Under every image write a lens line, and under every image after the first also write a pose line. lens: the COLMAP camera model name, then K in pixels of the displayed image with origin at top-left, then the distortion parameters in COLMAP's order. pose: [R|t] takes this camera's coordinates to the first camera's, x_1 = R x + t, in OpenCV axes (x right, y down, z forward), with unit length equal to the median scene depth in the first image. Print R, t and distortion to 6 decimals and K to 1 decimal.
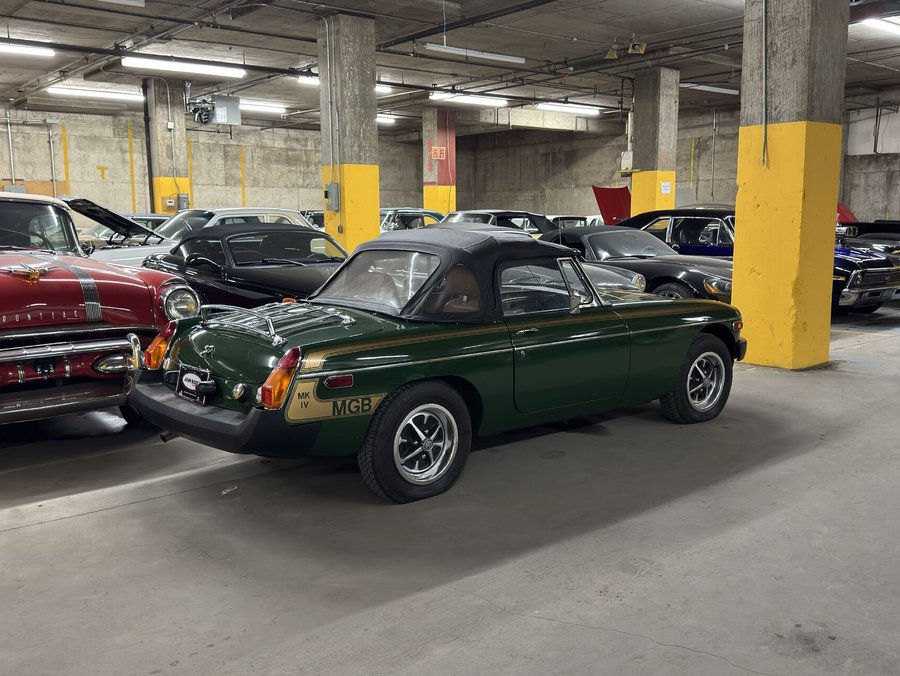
lens RADIAL K [[821.1, 0, 445.3], [0, 821.1, 334.6], [0, 0, 1]] dist [0.080488, -0.117633]
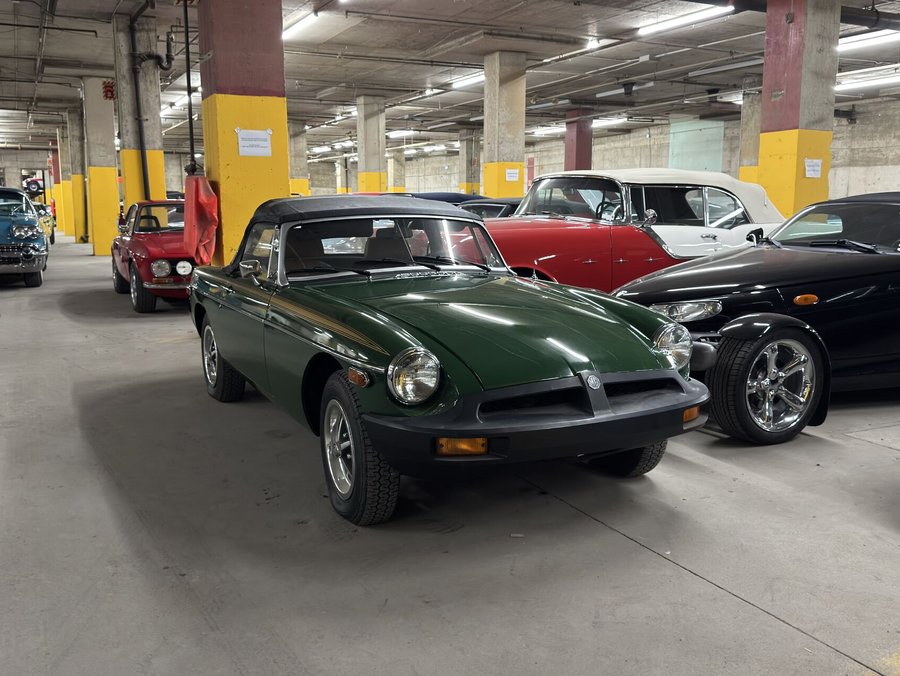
lens RADIAL K [[821.1, 0, 445.3], [0, 821.1, 334.6], [0, 0, 1]] dist [0.080488, -0.117633]
pose [[-0.215631, 0.159764, -0.963317, 0.995523], [-0.138291, 0.971585, 0.192091, -0.178051], [0.966633, 0.174639, -0.187410, 1.344734]]
